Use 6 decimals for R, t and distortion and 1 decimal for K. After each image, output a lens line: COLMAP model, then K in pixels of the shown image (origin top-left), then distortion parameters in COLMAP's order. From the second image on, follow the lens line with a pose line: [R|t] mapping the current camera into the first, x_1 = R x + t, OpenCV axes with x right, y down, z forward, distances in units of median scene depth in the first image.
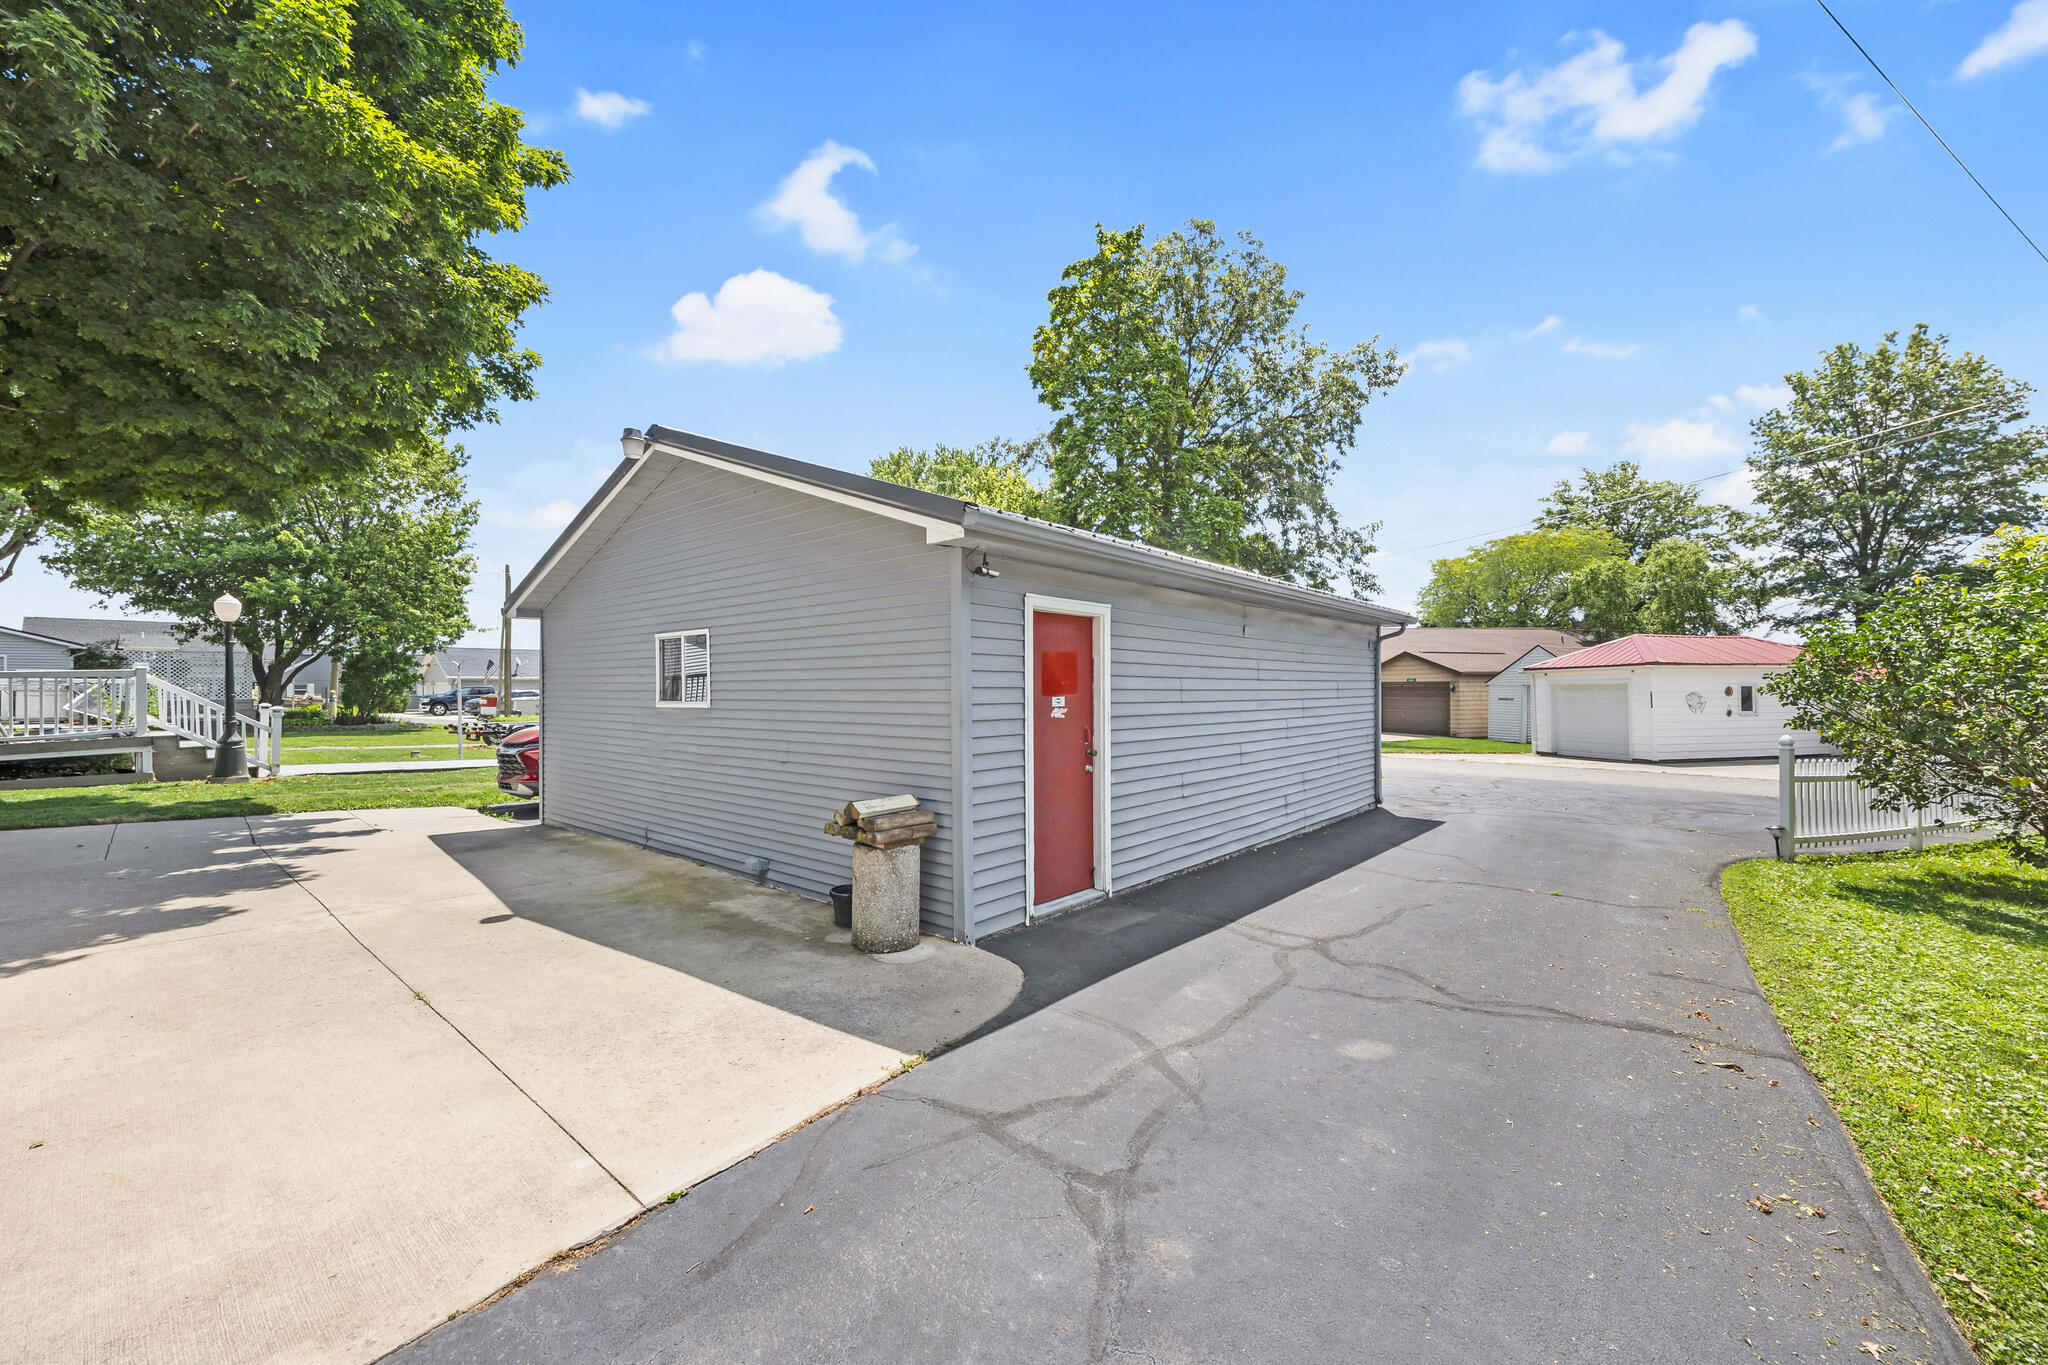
lens RADIAL K [[781.9, 0, 1030.1], [0, 781.9, 688.5], [0, 0, 1]] dist [-0.001442, -0.000651]
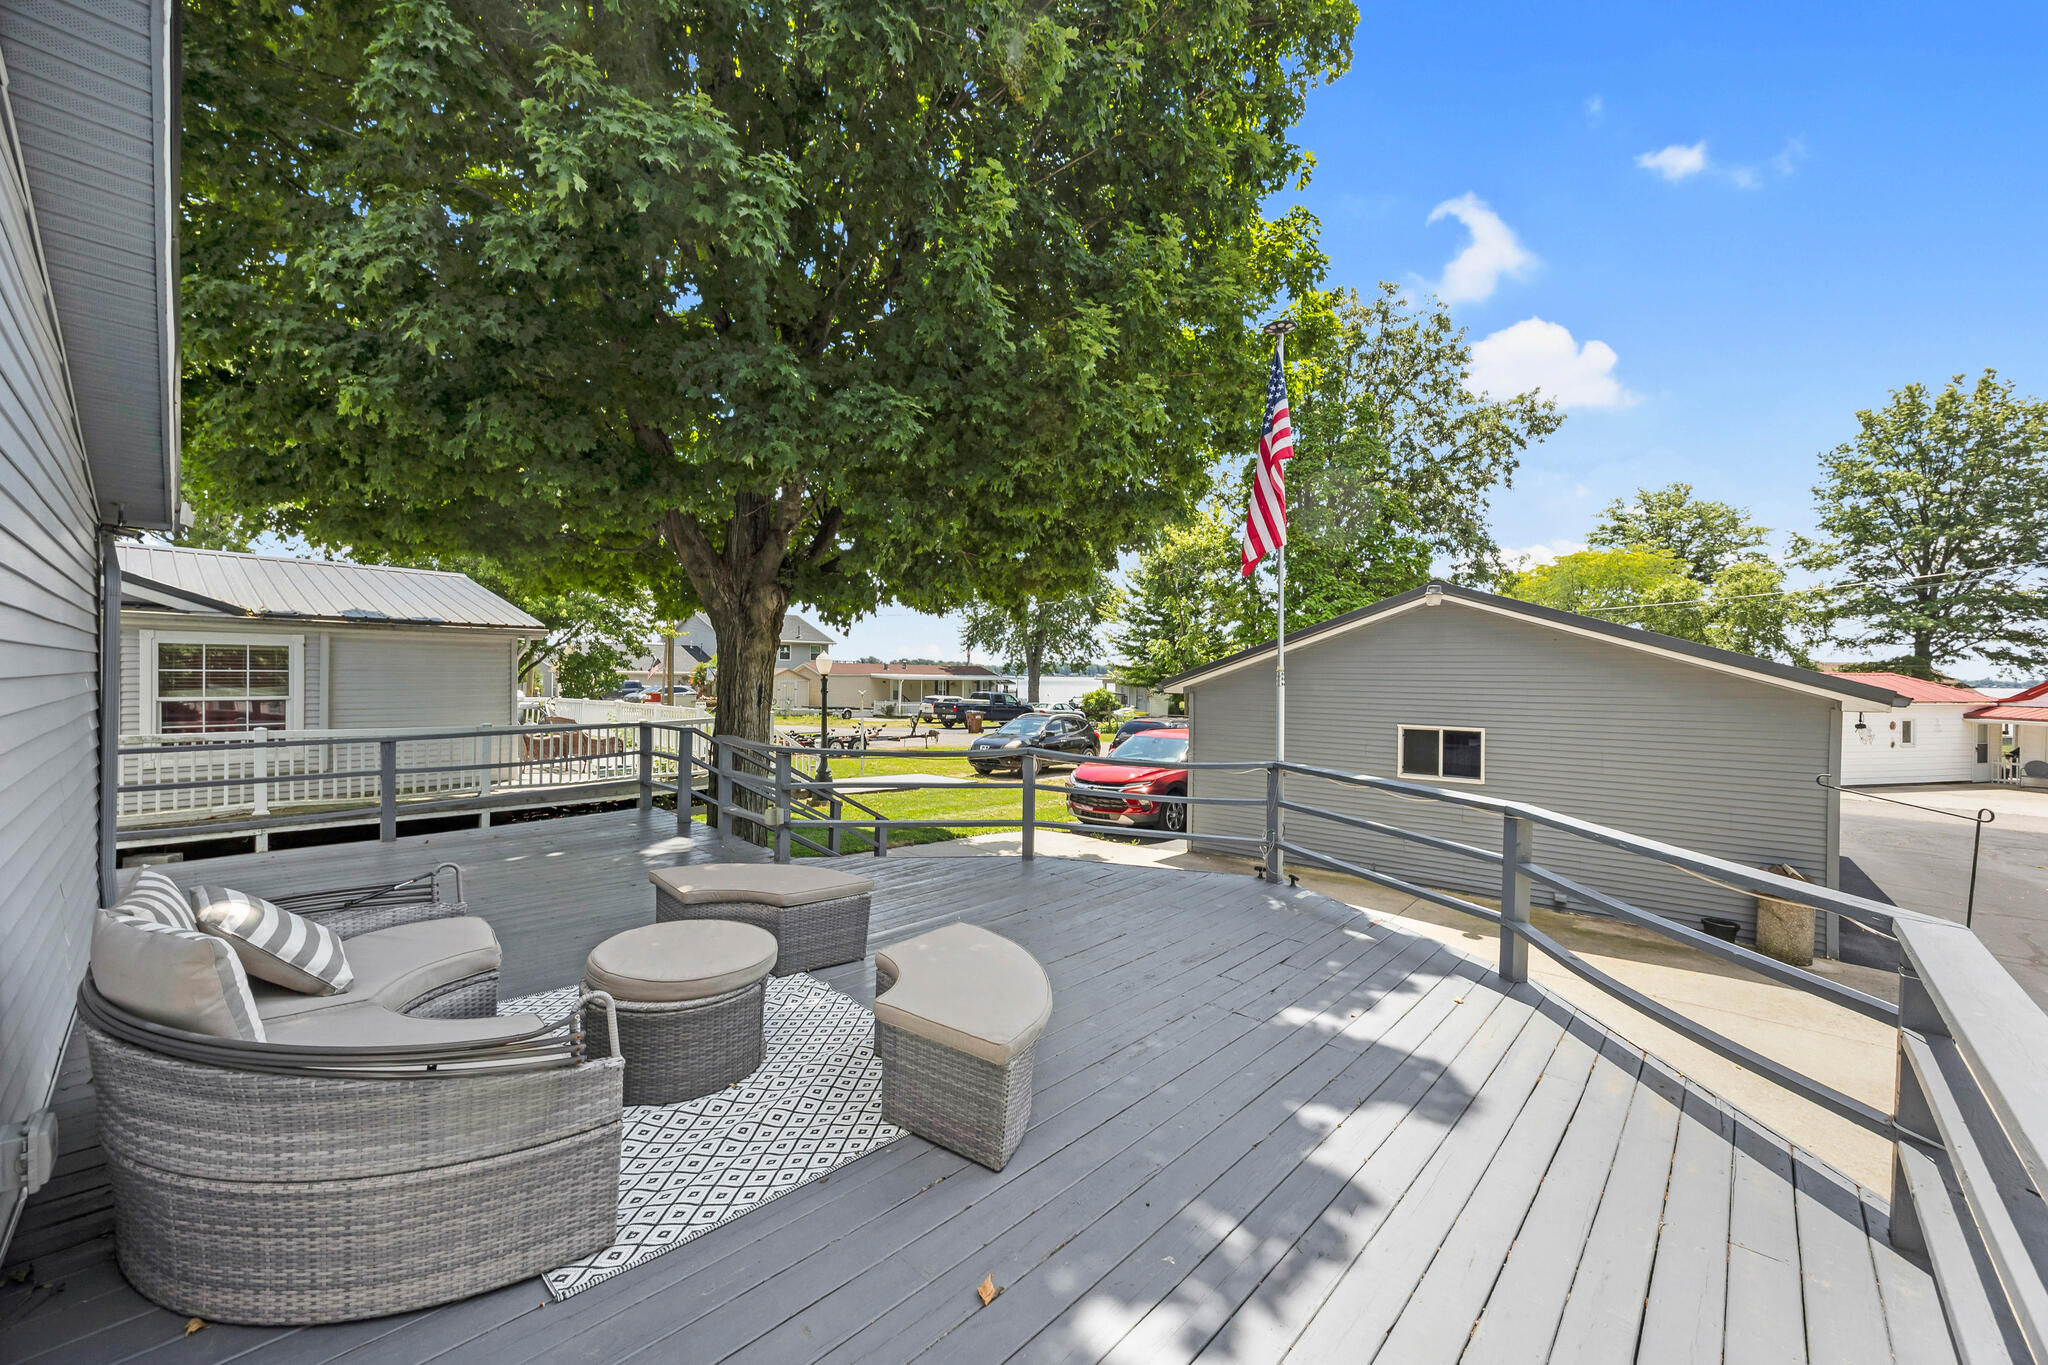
lens RADIAL K [[781.9, 0, 1021.6], [0, 781.9, 678.1], [0, 0, 1]] dist [-0.001442, -0.000651]
pose [[0.999823, 0.016621, 0.008807, -0.182006], [-0.016637, 0.999860, 0.001680, -0.022383], [-0.008778, -0.001826, 0.999960, -0.057034]]
